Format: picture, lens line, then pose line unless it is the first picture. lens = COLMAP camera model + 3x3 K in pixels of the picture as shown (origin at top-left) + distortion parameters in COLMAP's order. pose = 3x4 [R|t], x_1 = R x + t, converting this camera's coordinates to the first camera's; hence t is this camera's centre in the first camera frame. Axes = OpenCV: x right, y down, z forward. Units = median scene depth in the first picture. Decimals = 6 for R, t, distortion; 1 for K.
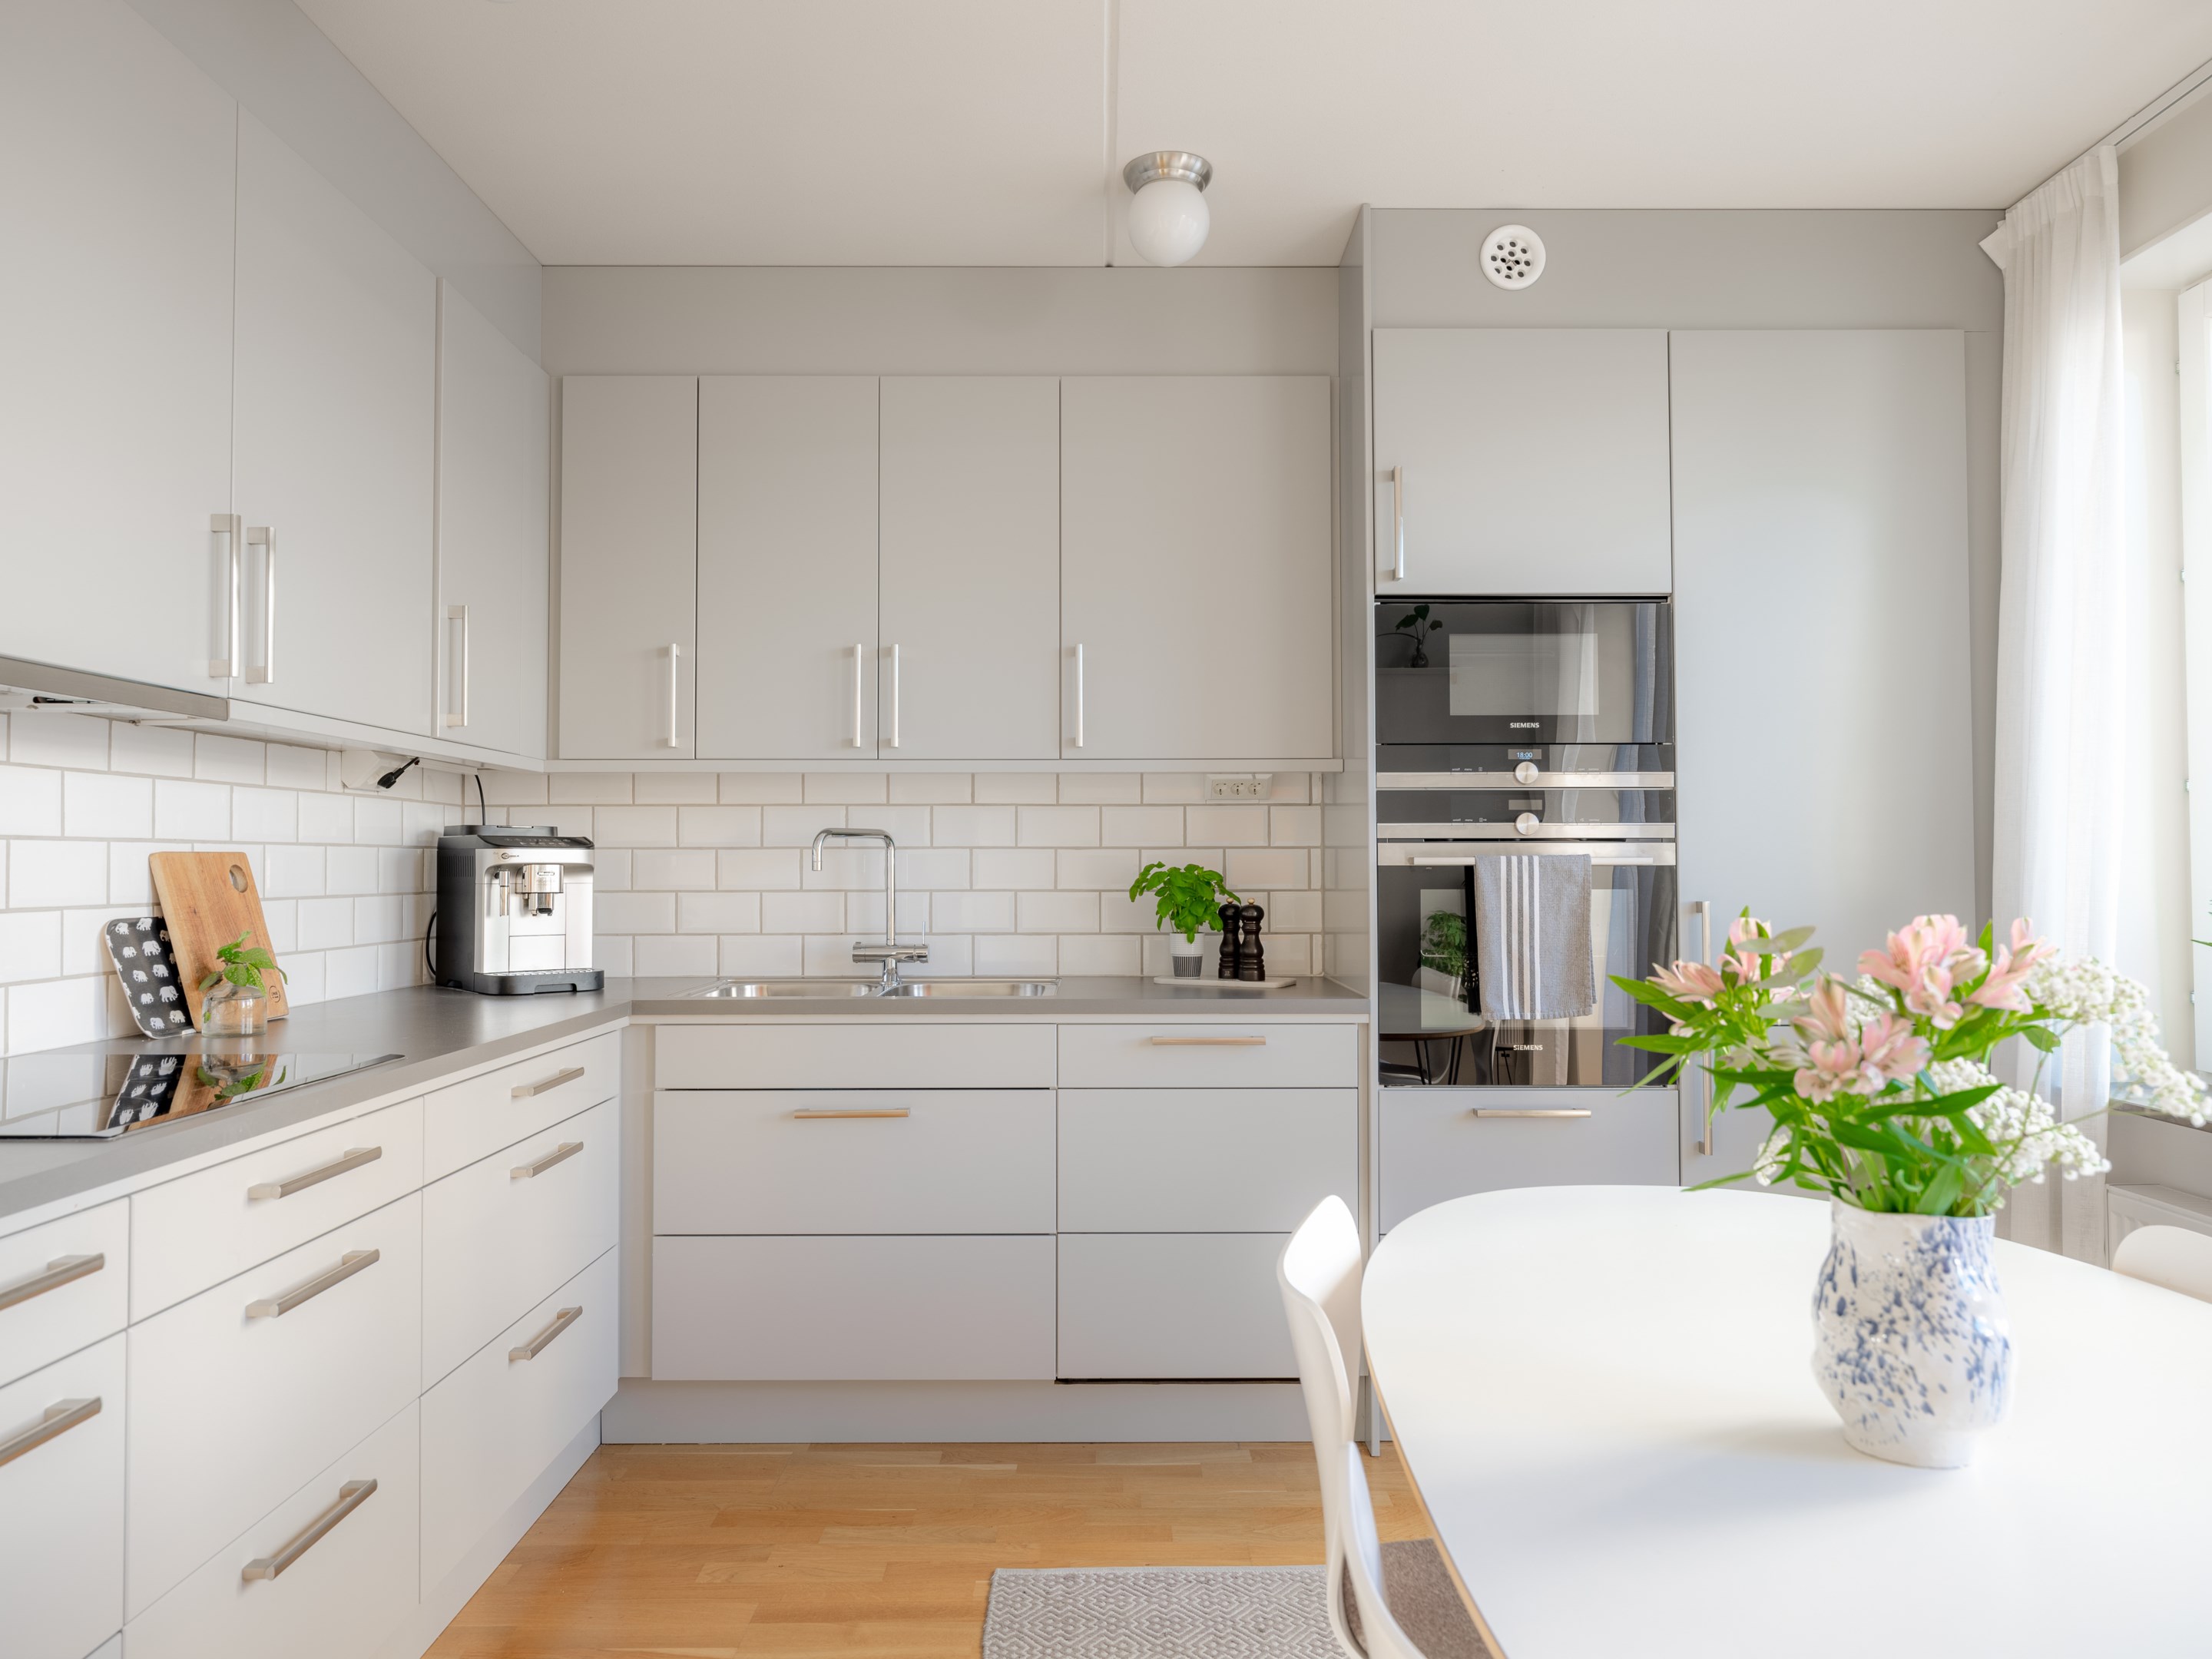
lens RADIAL K [[1430.3, 0, 1109.1], [0, 1430.3, 826.5], [0, 0, 1]] dist [-0.001071, -0.001988]
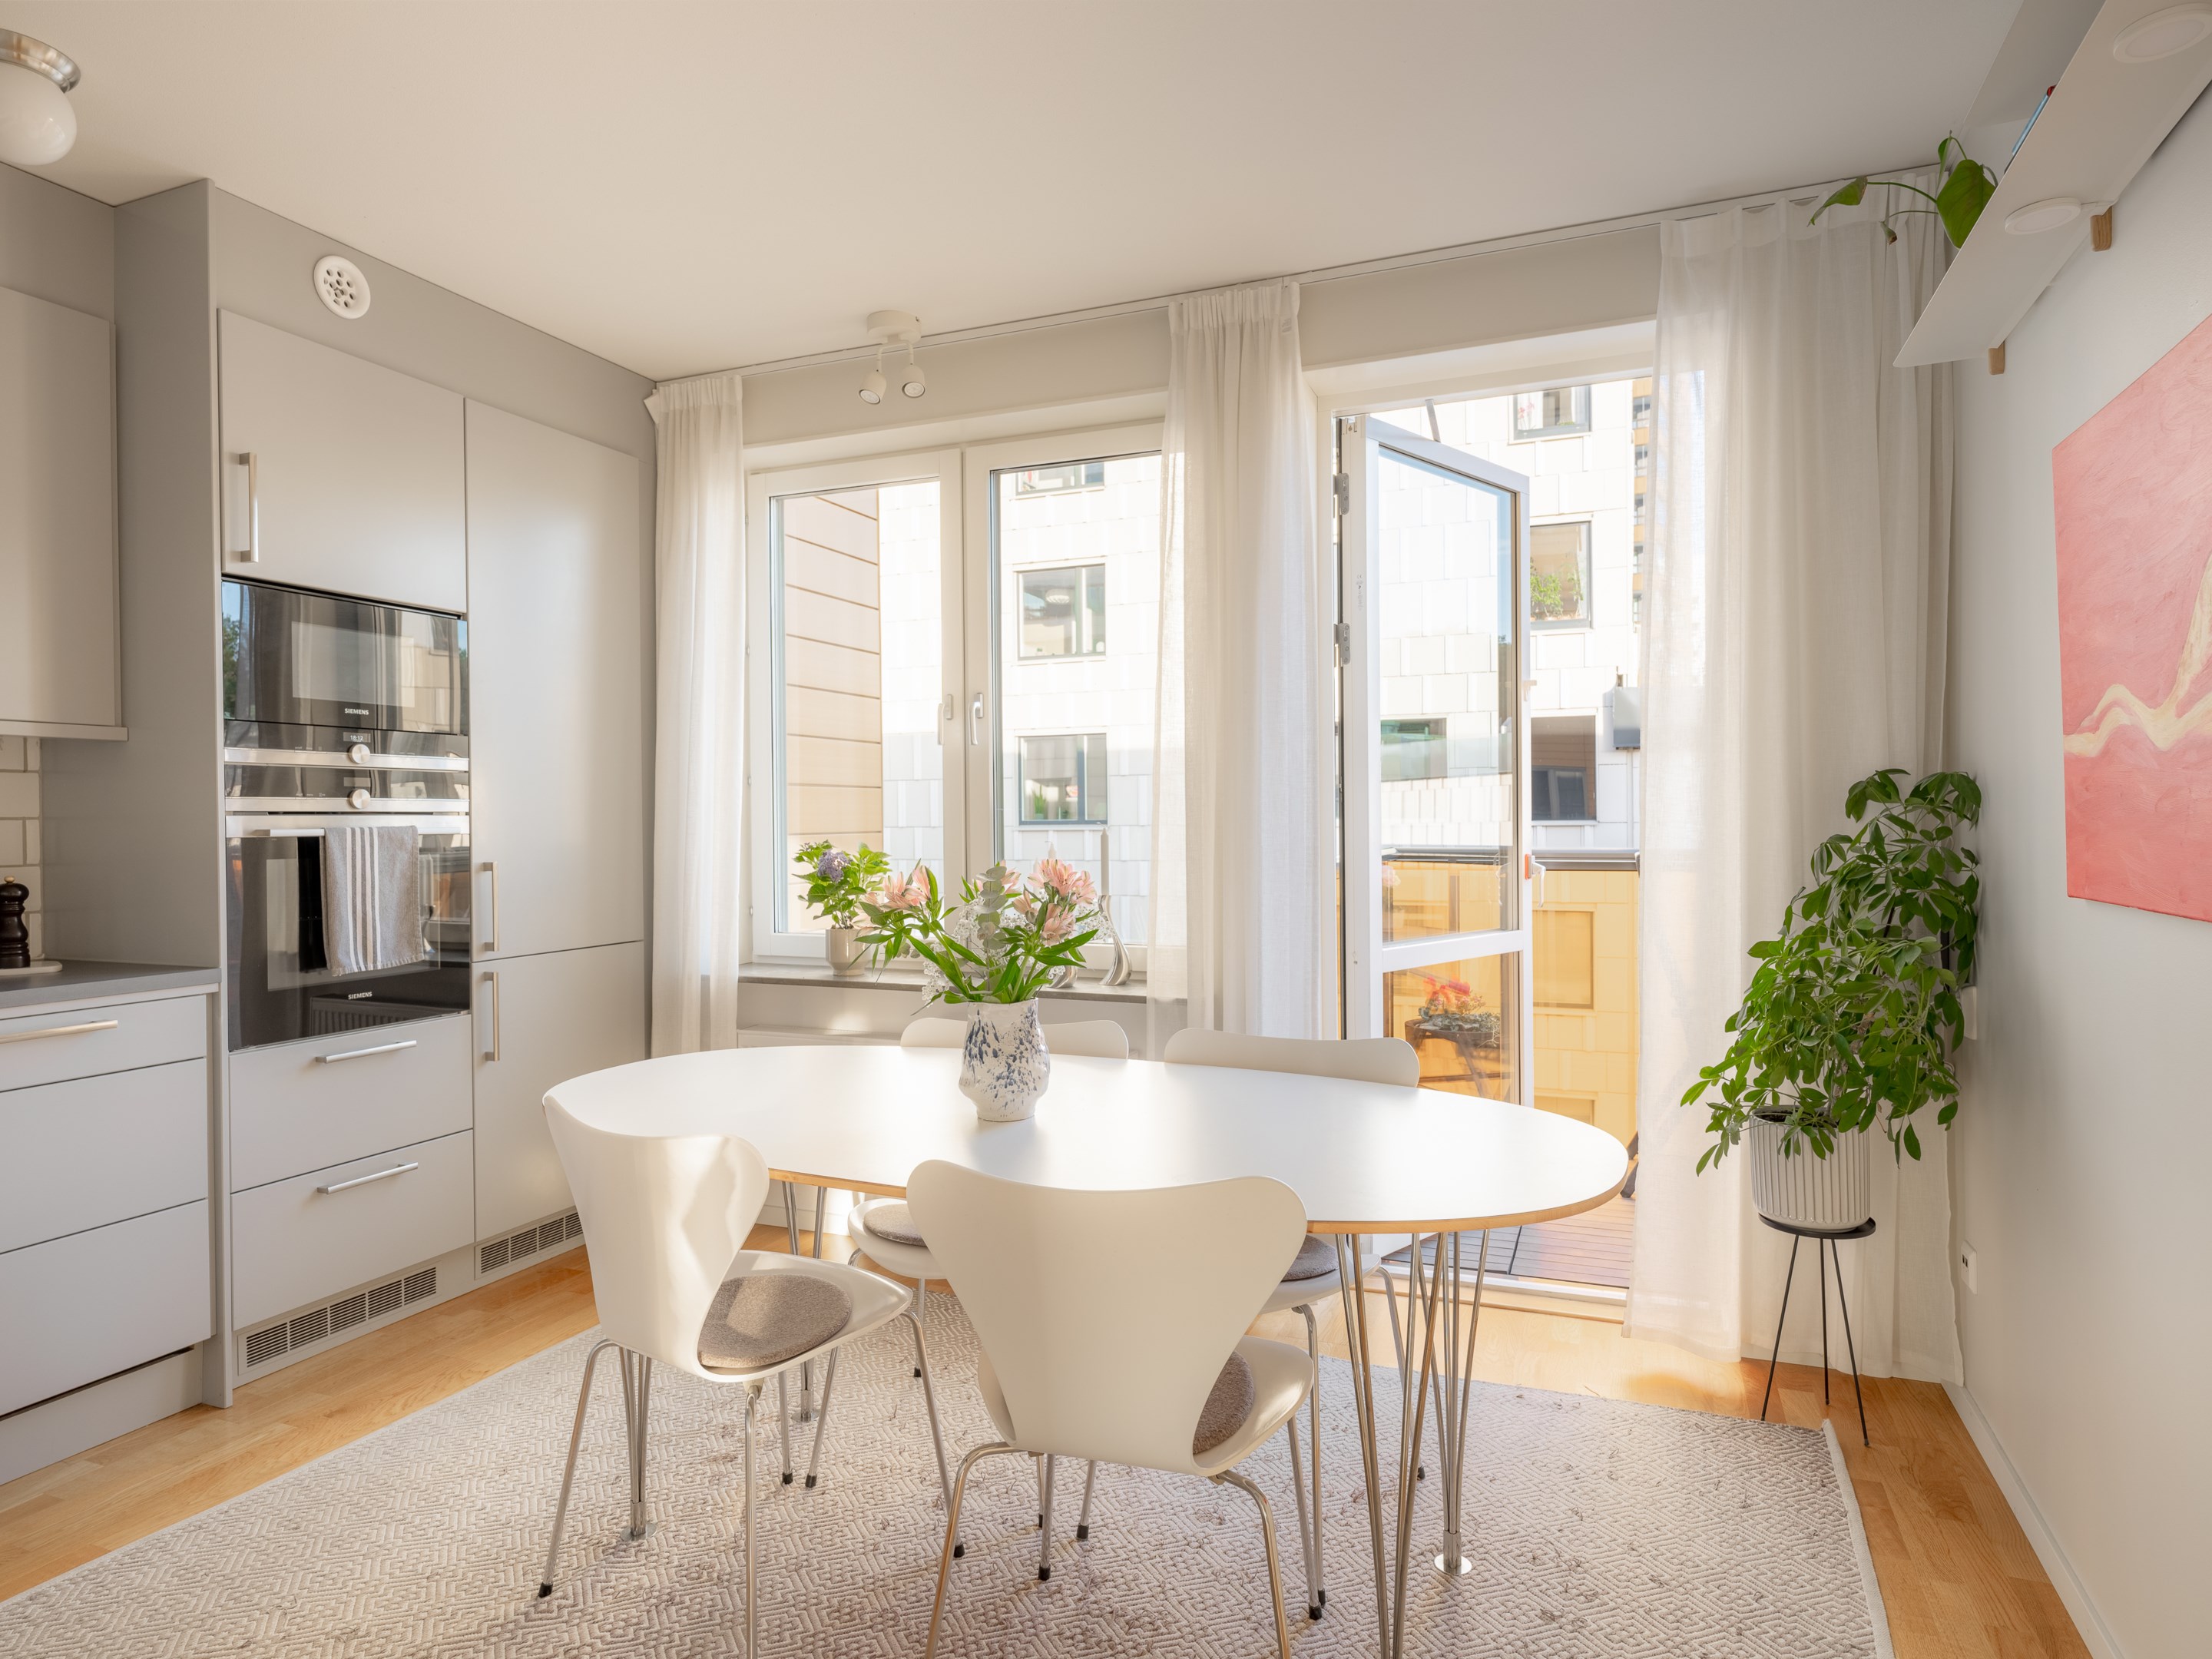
lens RADIAL K [[1302.9, 0, 1106.0], [0, 1302.9, 829.5], [0, 0, 1]] dist [-0.022124, 0.017911]
pose [[0.378123, -0.007941, 0.925721, -0.433051], [-0.017410, 0.999725, 0.015686, -0.004132], [-0.925592, -0.022048, 0.377881, 0.065087]]
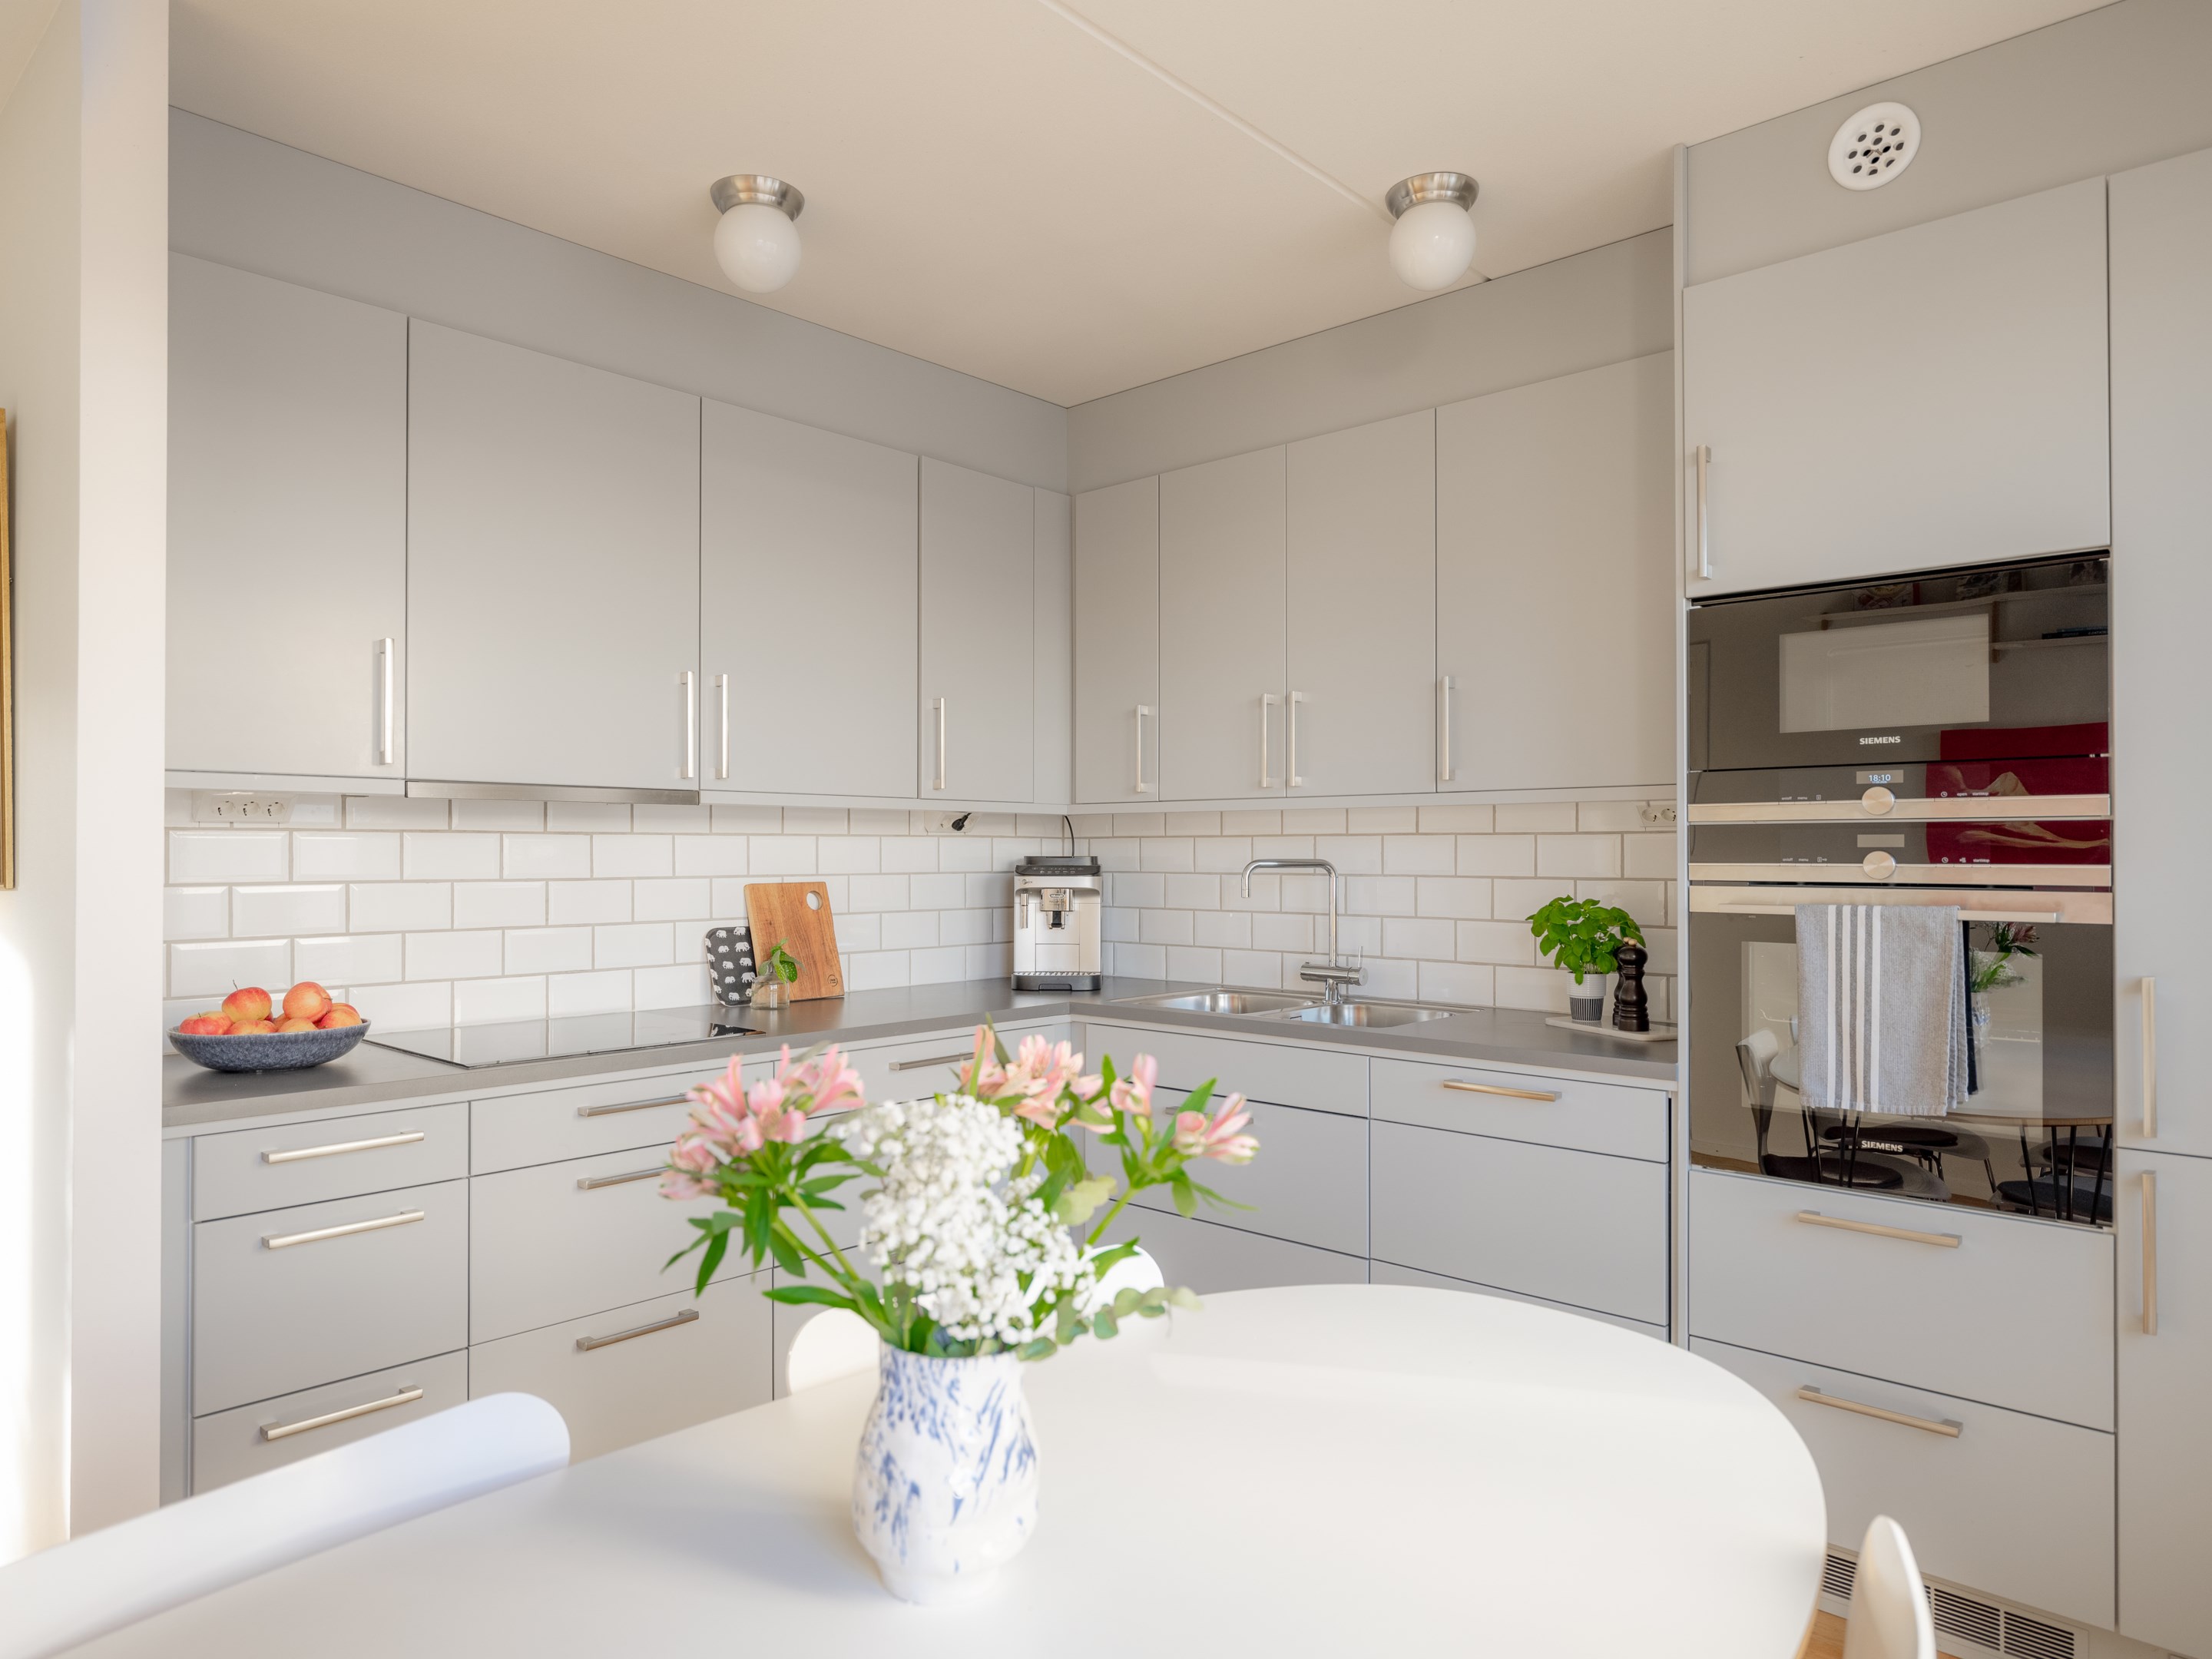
lens RADIAL K [[1375.9, 0, 1103.8], [0, 1375.9, 837.2], [0, 0, 1]] dist [0.002838, -0.000590]
pose [[0.731857, -0.005797, -0.681433, 0.495849], [0.018109, 0.999776, 0.010944, -0.033291], [0.681217, -0.020349, 0.731798, 0.148177]]
